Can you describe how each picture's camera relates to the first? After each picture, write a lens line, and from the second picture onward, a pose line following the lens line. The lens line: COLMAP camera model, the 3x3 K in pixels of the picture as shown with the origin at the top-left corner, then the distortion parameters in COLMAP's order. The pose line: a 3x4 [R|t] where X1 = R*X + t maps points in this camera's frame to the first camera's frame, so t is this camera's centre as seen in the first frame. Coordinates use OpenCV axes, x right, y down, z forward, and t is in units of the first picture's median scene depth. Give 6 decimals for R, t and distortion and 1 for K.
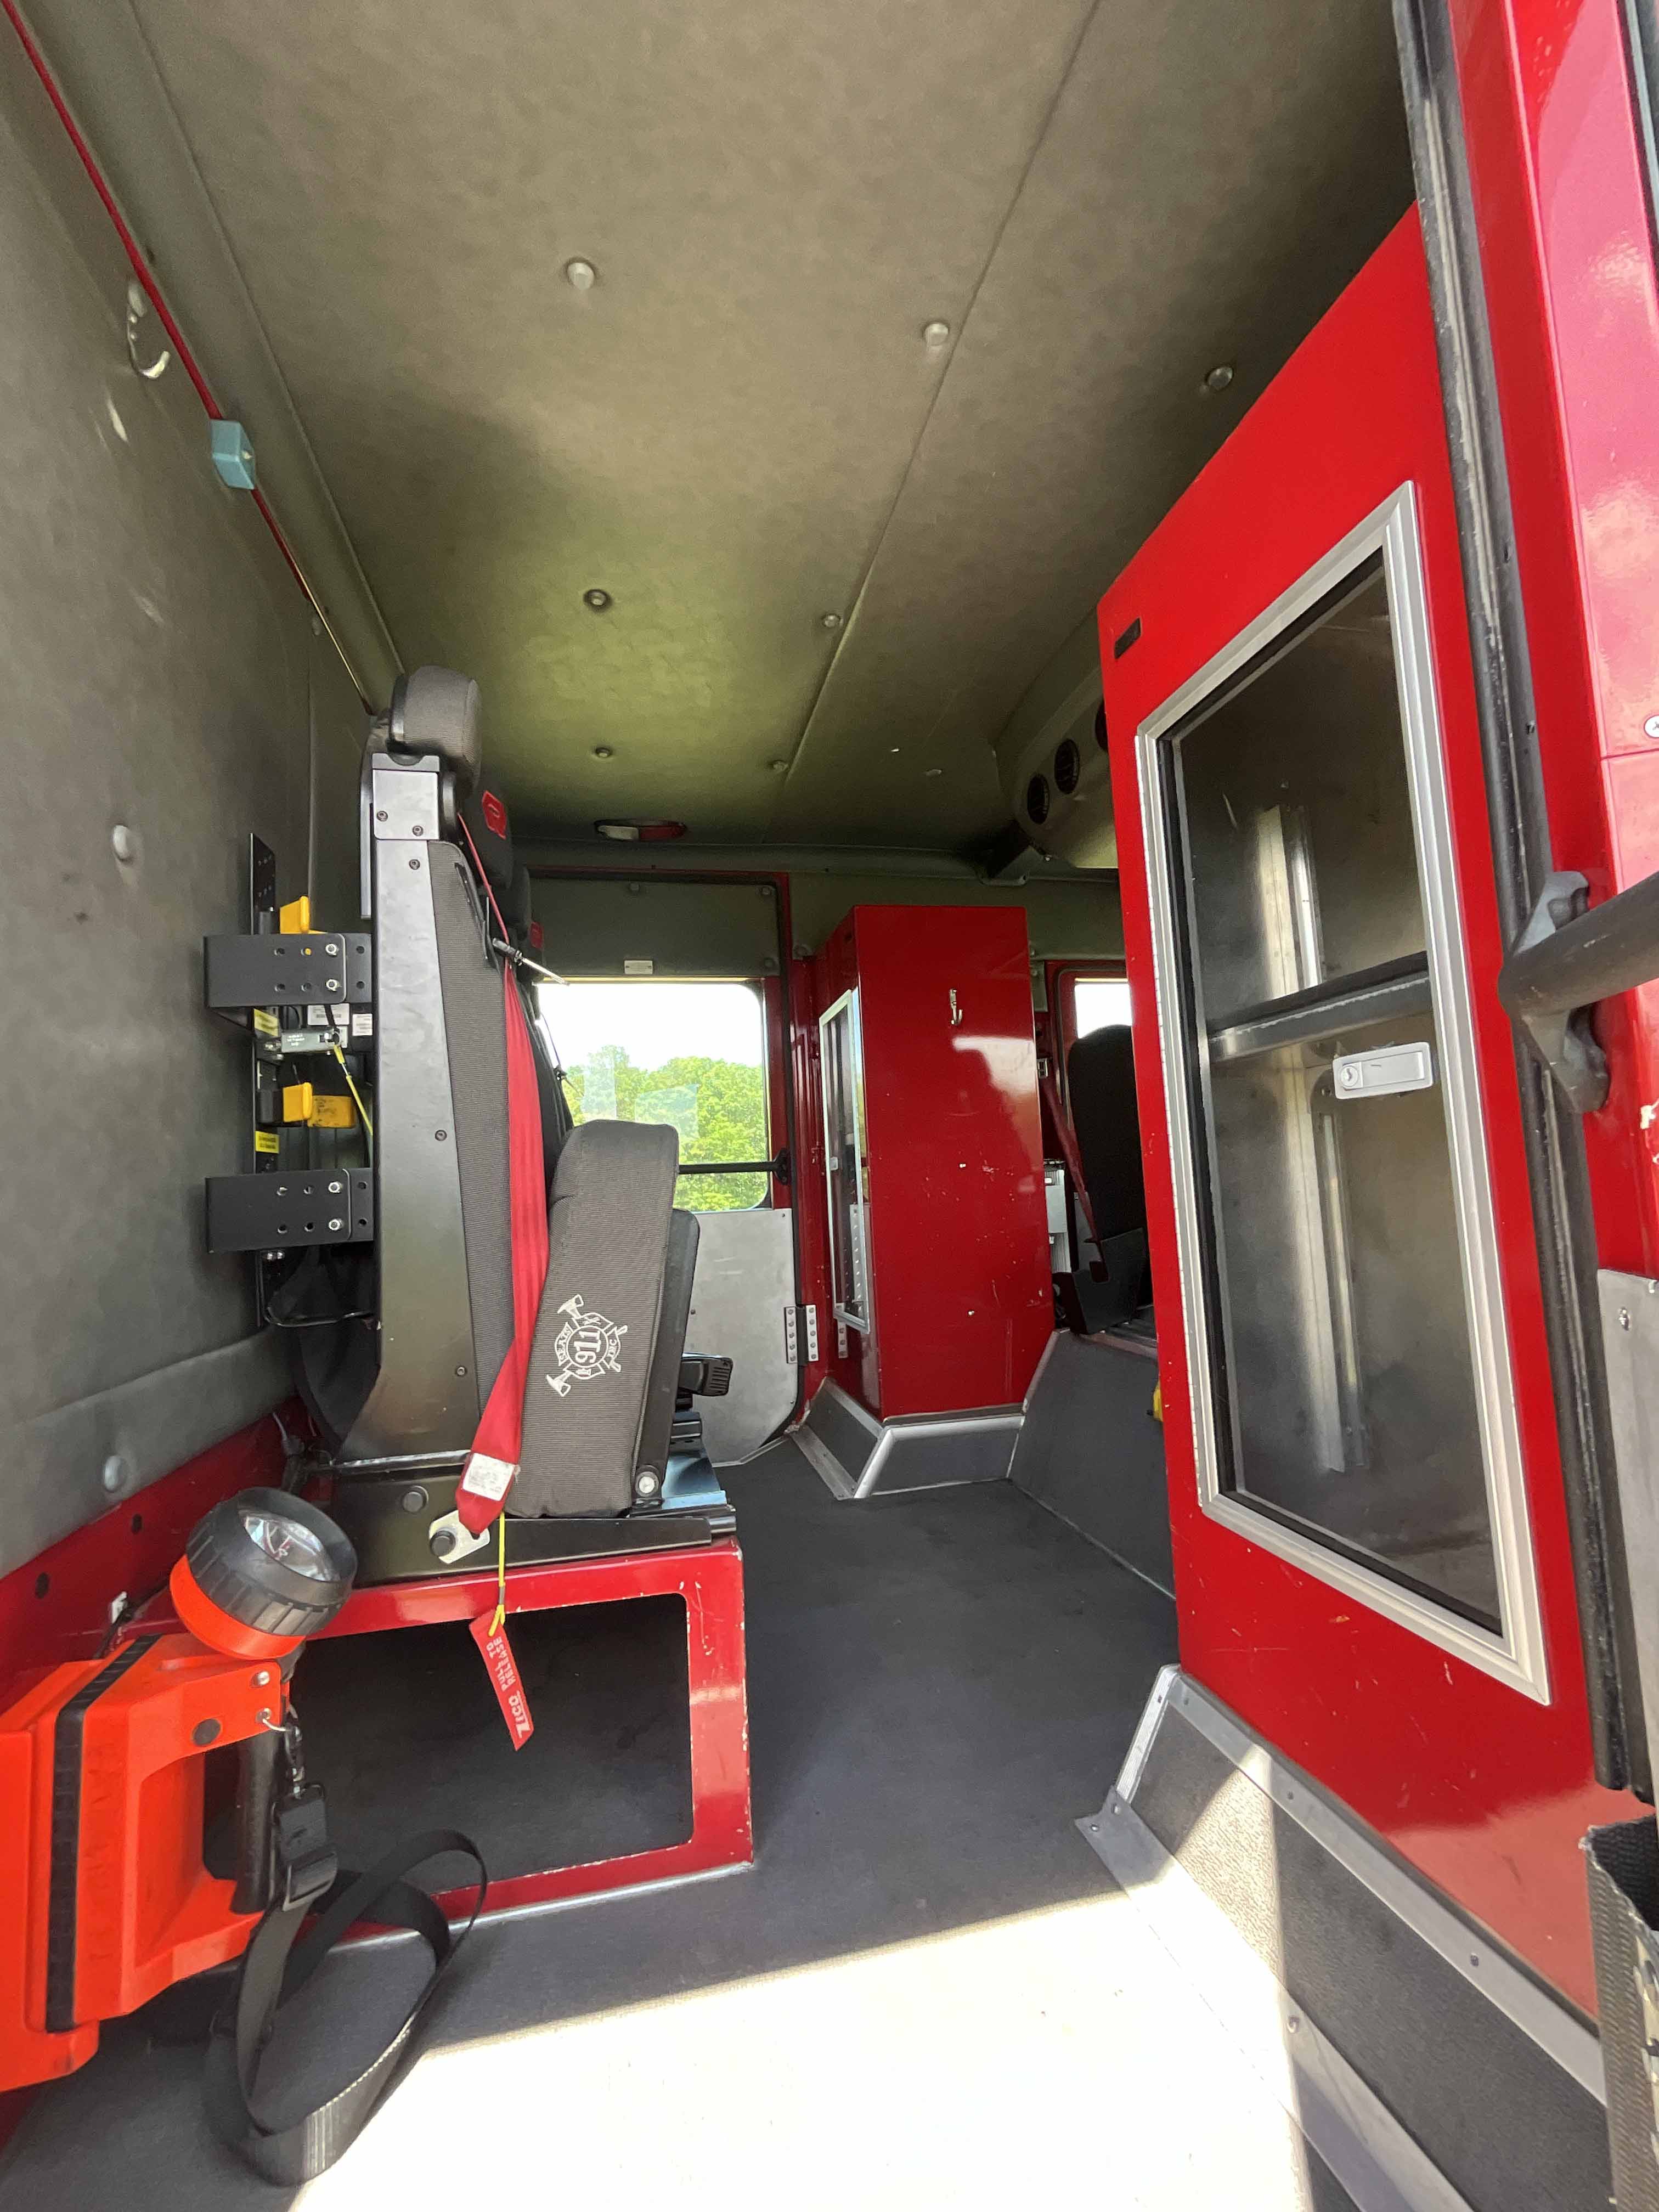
lens RADIAL K [[944.6, 0, 829.5], [0, 944.6, 1106.0], [0, 0, 1]] dist [-0.016659, 0.014100]
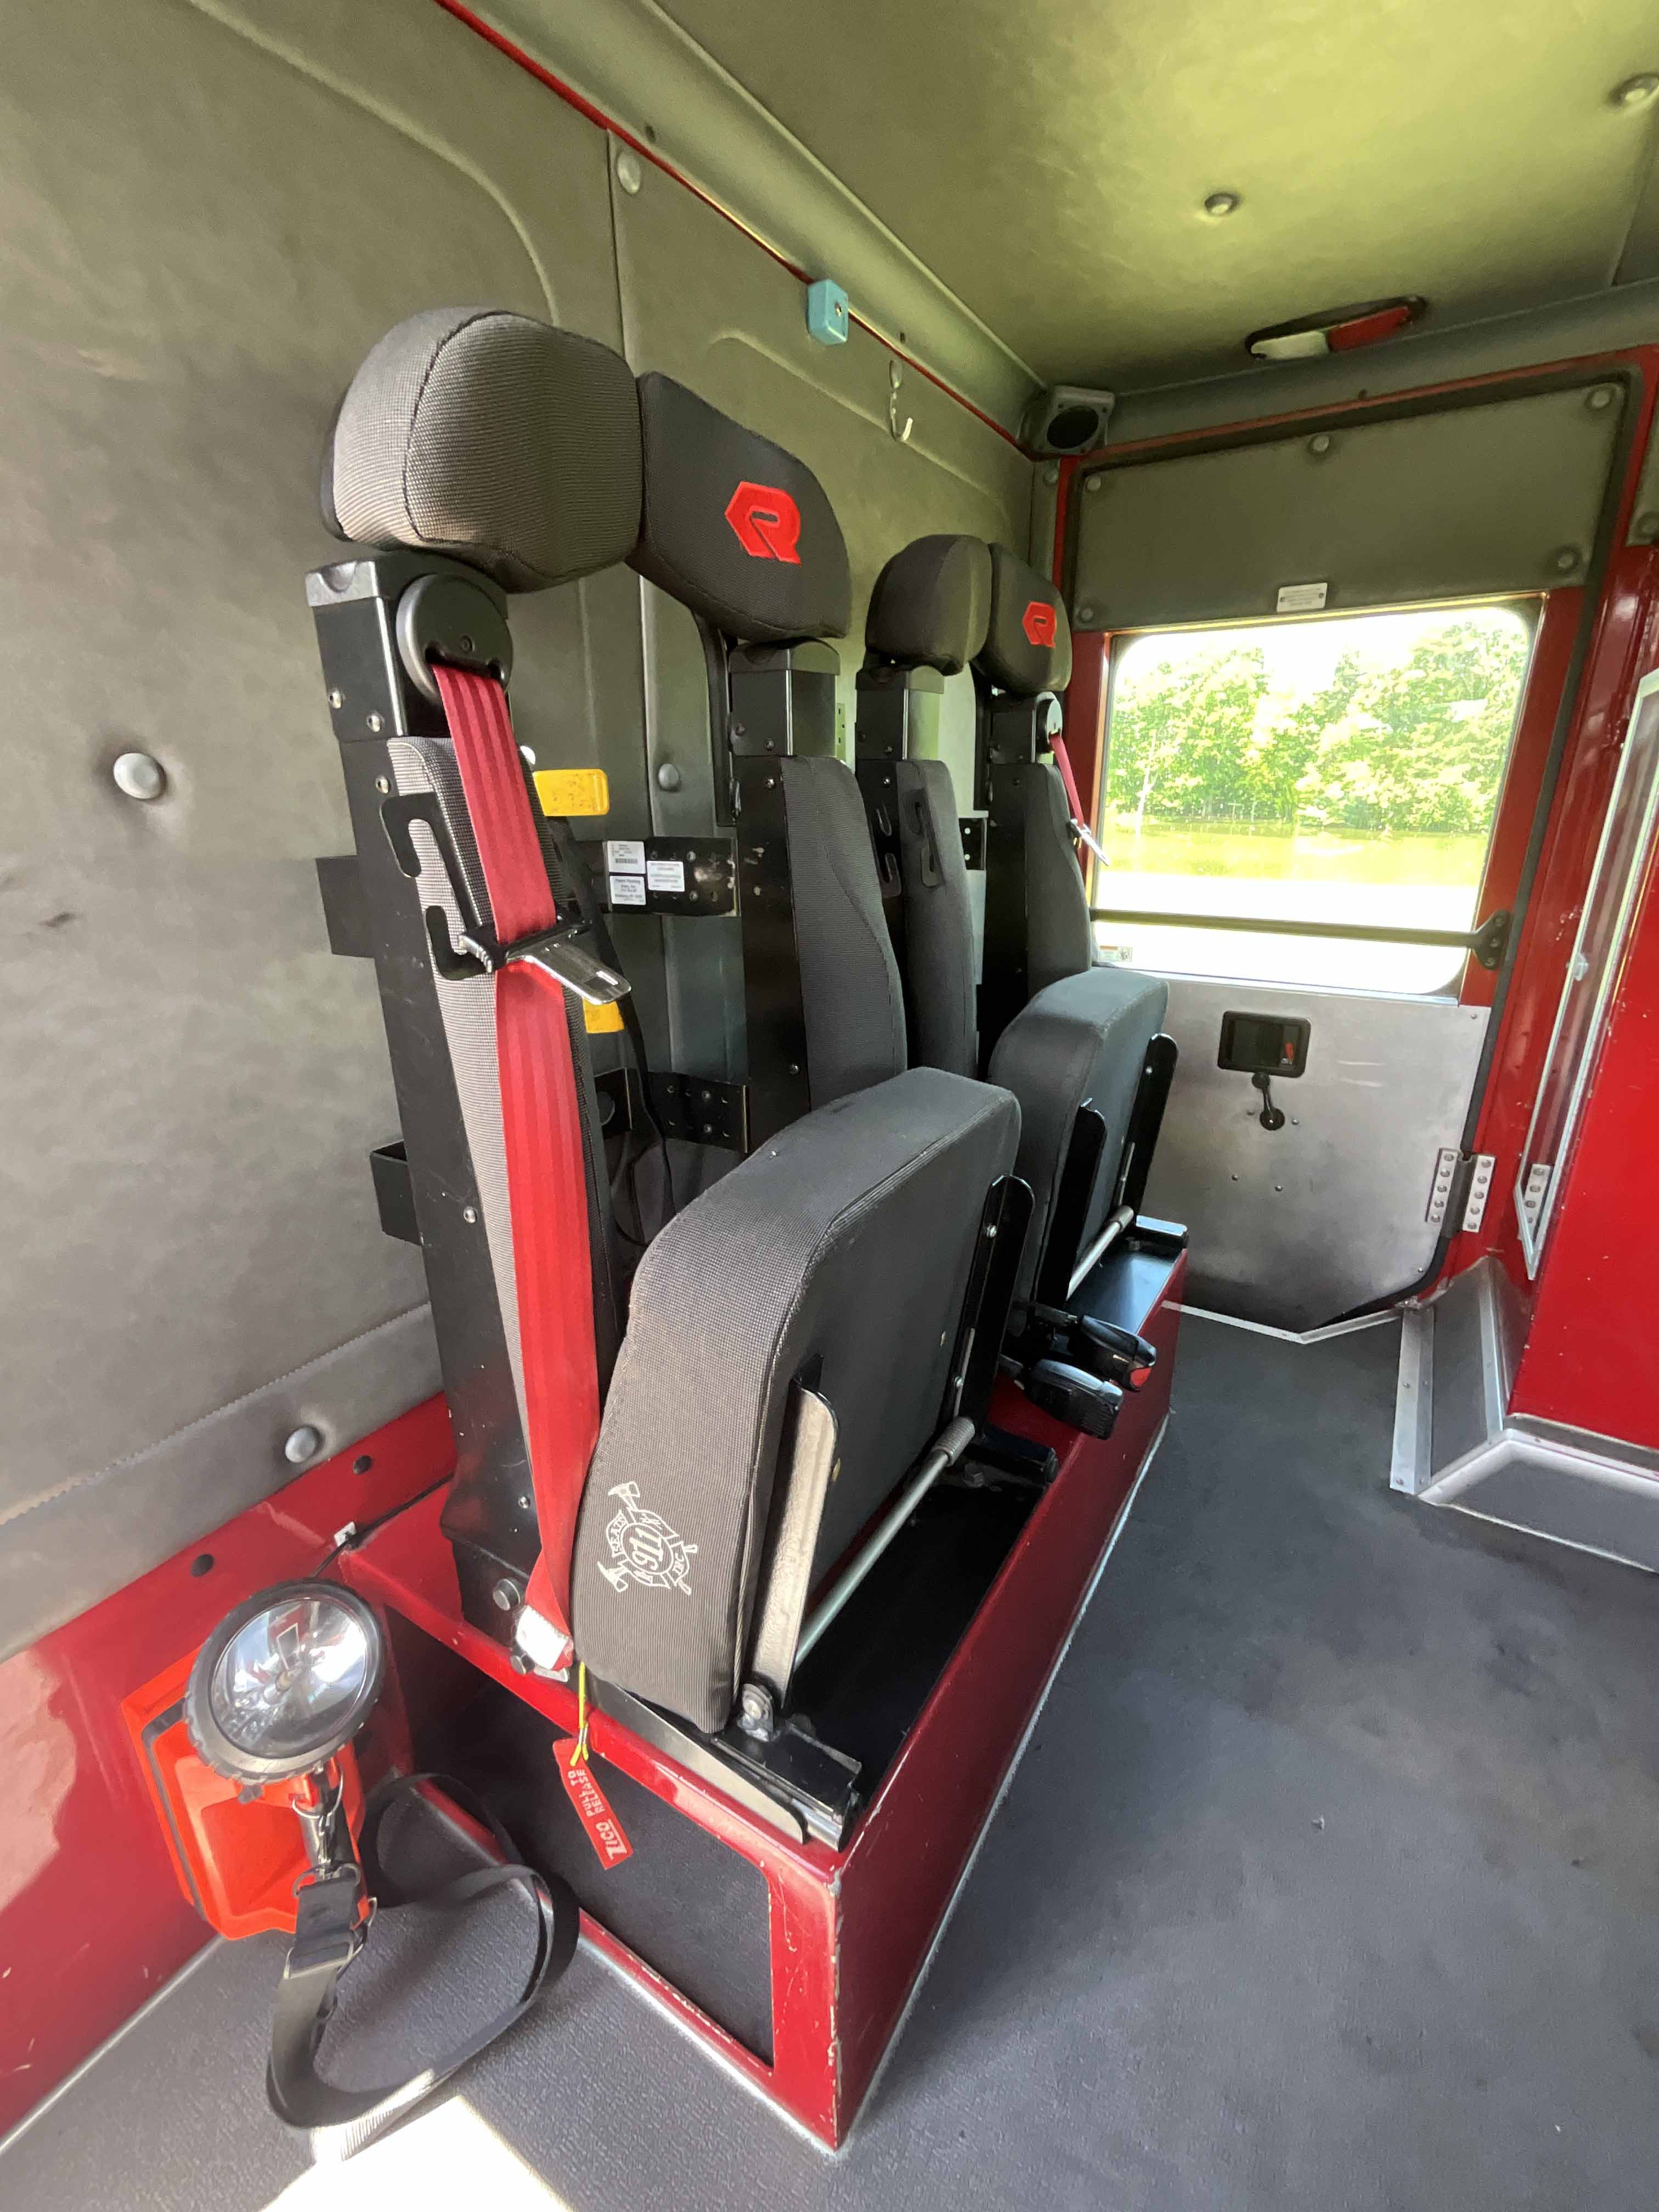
lens RADIAL K [[941.0, 0, 812.3], [0, 941.0, 1107.8], [0, 0, 1]] dist [-0.002164, -0.000302]
pose [[0.711229, 0.262538, -0.652094, 0.180909], [0.038573, 0.911667, 0.409115, -0.299724], [0.701901, -0.316128, 0.638277, 0.746786]]
